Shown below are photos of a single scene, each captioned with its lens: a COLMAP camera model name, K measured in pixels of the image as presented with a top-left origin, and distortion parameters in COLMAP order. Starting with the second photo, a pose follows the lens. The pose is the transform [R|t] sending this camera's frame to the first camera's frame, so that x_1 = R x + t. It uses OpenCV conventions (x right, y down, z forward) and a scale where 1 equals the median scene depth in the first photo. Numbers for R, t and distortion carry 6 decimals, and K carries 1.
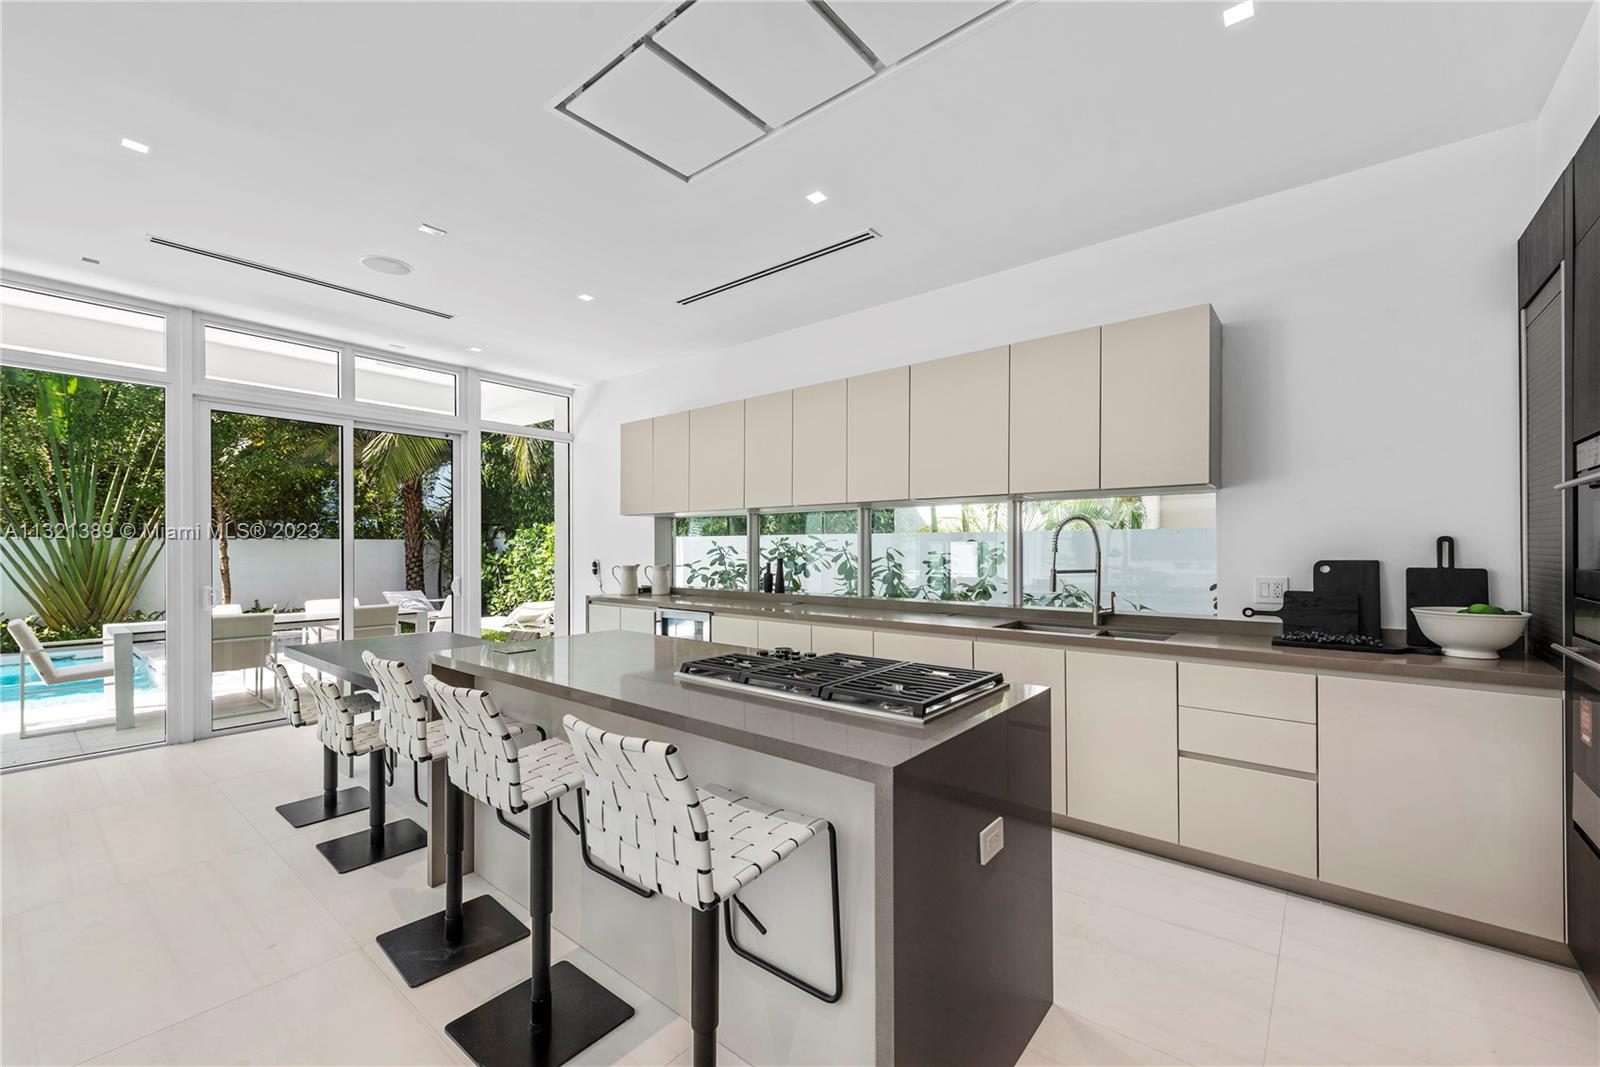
lens RADIAL K [[640.6, 0, 801.4], [0, 640.6, 537.7], [0, 0, 1]] dist [0.002163, 0.000026]
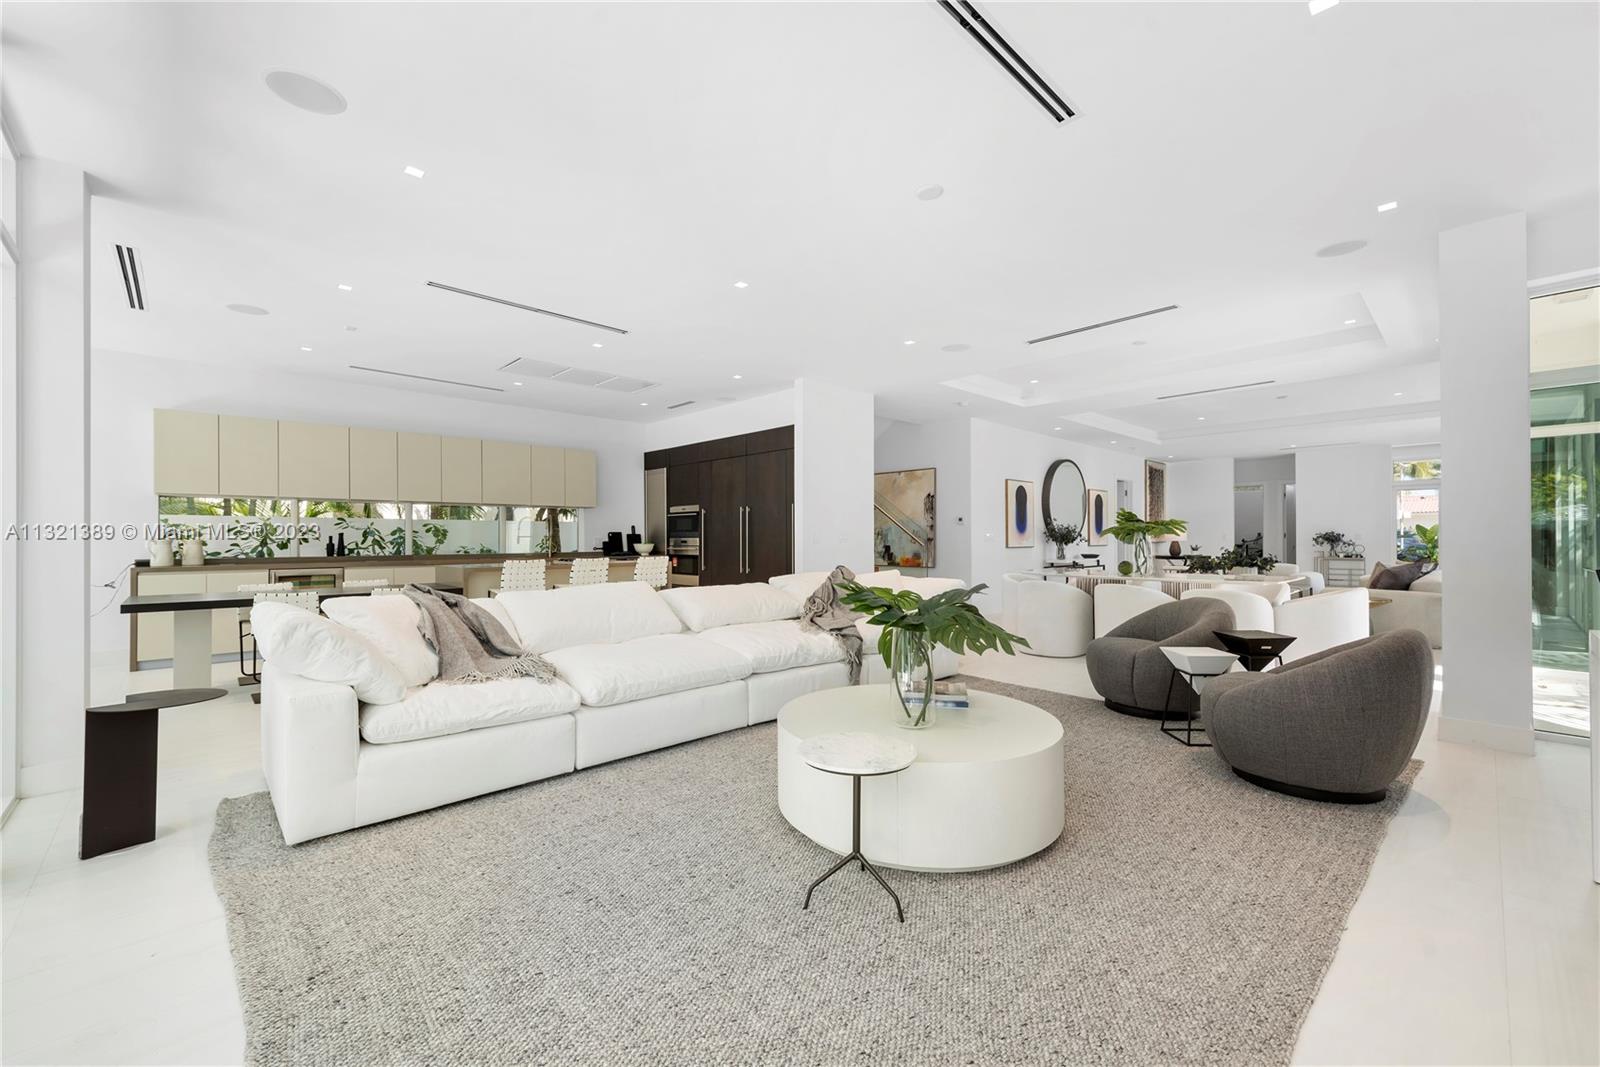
lens RADIAL K [[640.6, 0, 801.4], [0, 640.6, 537.7], [0, 0, 1]] dist [0.002163, 0.000026]
pose [[0.124824, 0.001083, 0.992178, -2.582288], [-0.013704, 0.999906, 0.000633, 0.050376], [-0.992084, -0.013676, 0.124827, -0.464964]]
